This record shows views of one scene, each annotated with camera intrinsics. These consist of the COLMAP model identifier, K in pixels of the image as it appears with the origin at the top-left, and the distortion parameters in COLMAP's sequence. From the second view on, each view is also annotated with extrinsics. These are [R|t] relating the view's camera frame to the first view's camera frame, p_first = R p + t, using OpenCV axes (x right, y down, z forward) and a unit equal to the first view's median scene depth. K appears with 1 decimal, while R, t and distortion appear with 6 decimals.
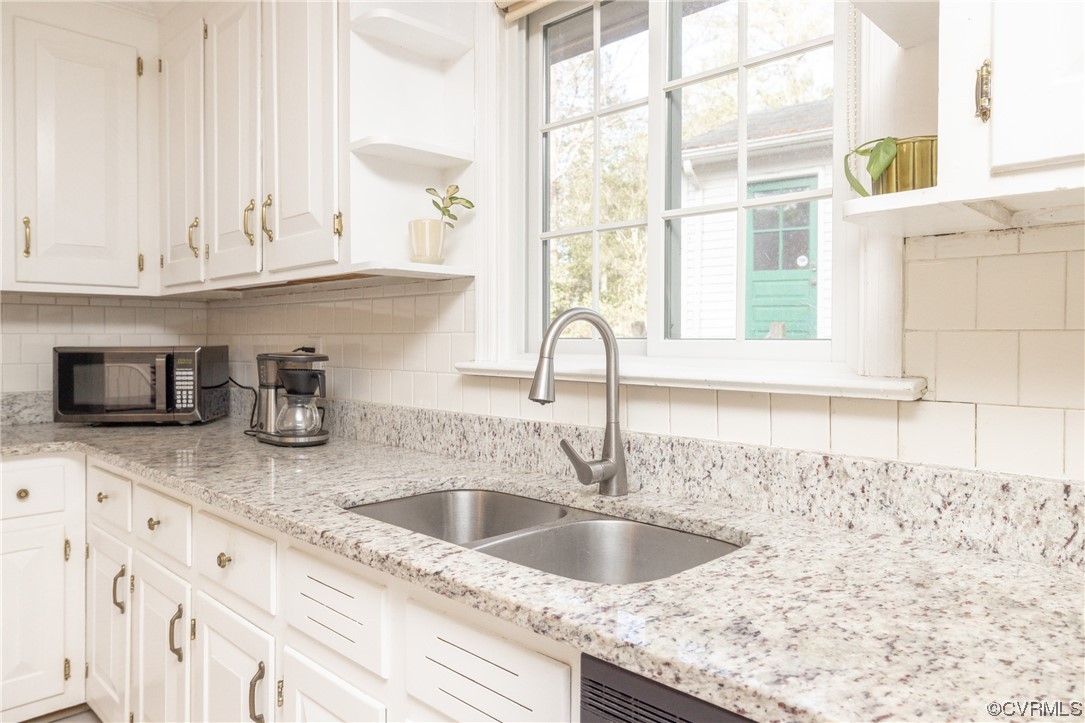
lens RADIAL K [[741.7, 0, 548.1], [0, 741.7, 352.1], [0, 0, 1]] dist [-0.005572, -0.000429]
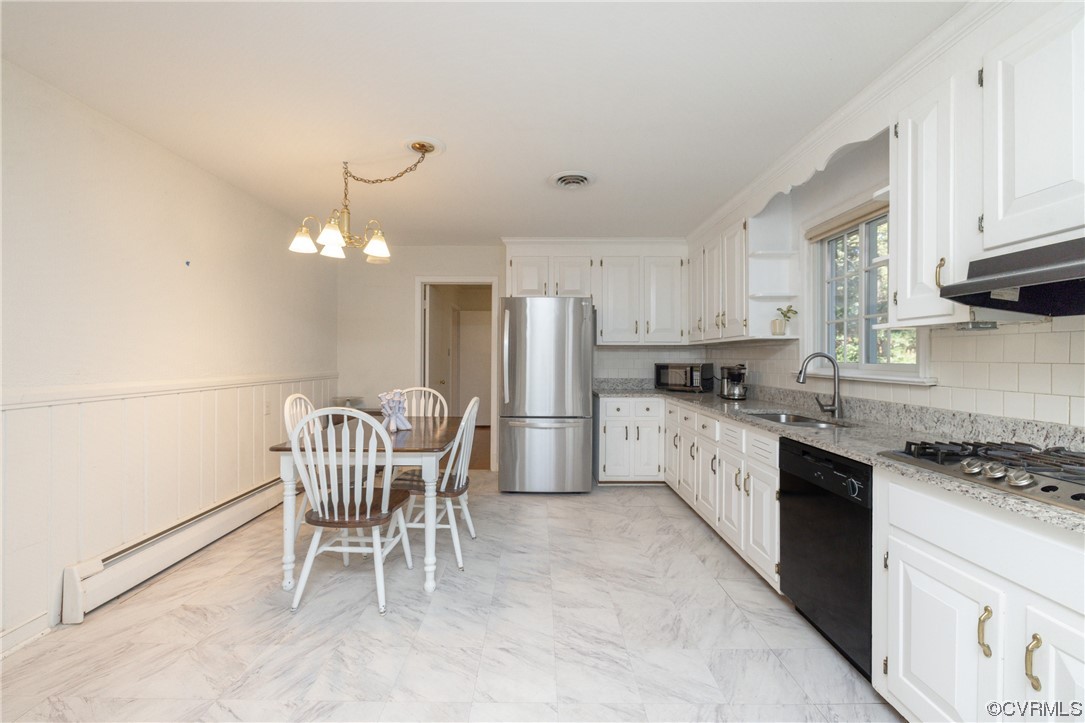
lens RADIAL K [[458.6, 0, 532.6], [0, 458.6, 357.2], [0, 0, 1]] dist [0.001077, -0.000930]
pose [[0.690781, -0.001324, -0.723063, 0.389362], [-0.010641, 0.999871, -0.011998, -0.004729], [0.722986, 0.015982, 0.690678, -0.750580]]
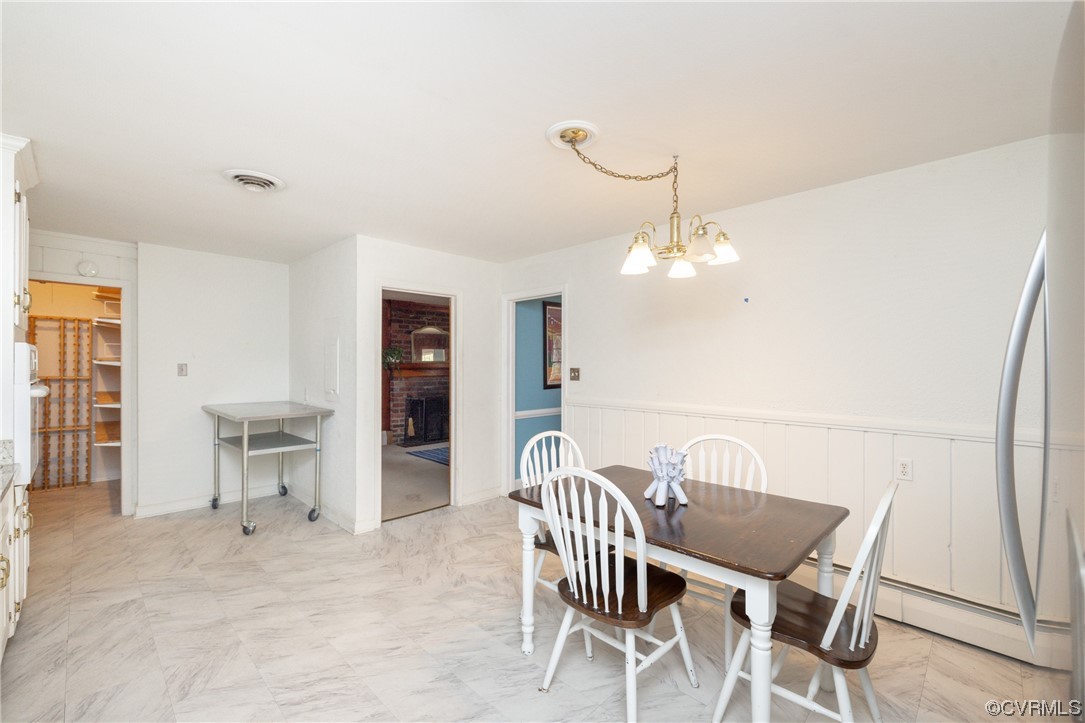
lens RADIAL K [[458.6, 0, 536.3], [0, 458.6, 362.8], [0, 0, 1]] dist [0.001077, -0.000930]
pose [[-0.999705, -0.009609, 0.022301, -0.636996], [-0.009479, 0.999937, 0.005929, -0.092046], [-0.022357, 0.005716, -0.999734, 0.866017]]
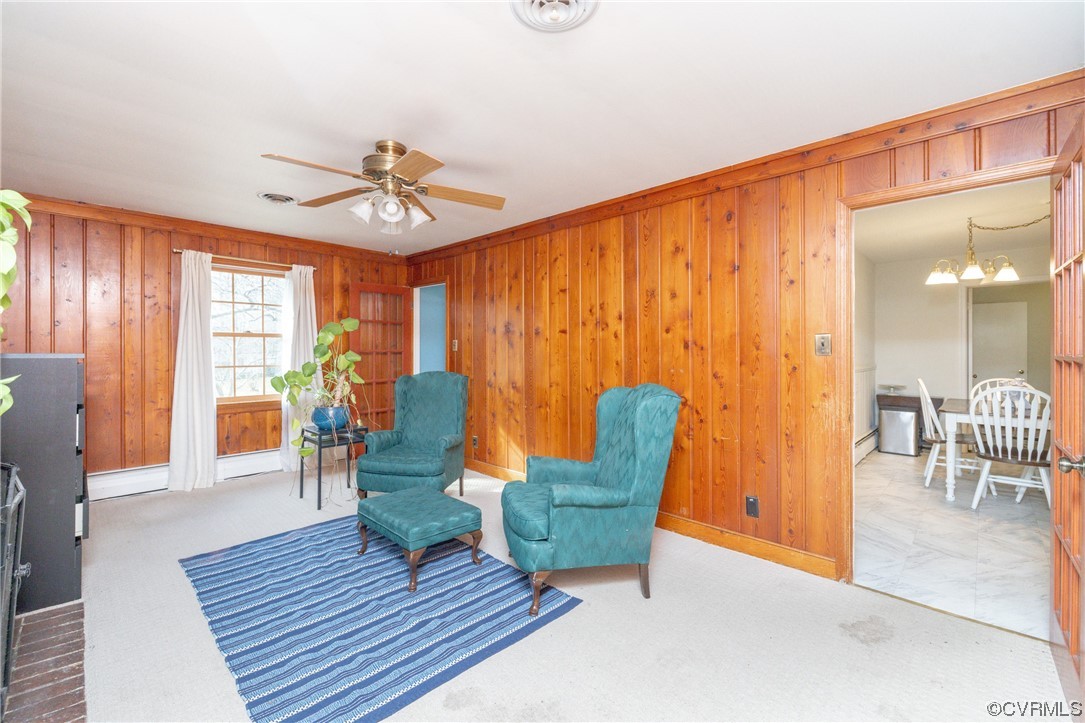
lens RADIAL K [[458.6, 0, 539.5], [0, 458.6, 359.6], [0, 0, 1]] dist [0.001077, -0.000930]
pose [[-0.005555, -0.003092, -0.999980, 0.952083], [-0.013533, 0.999904, -0.003016, 0.033420], [0.999893, 0.013516, -0.005597, -1.998704]]
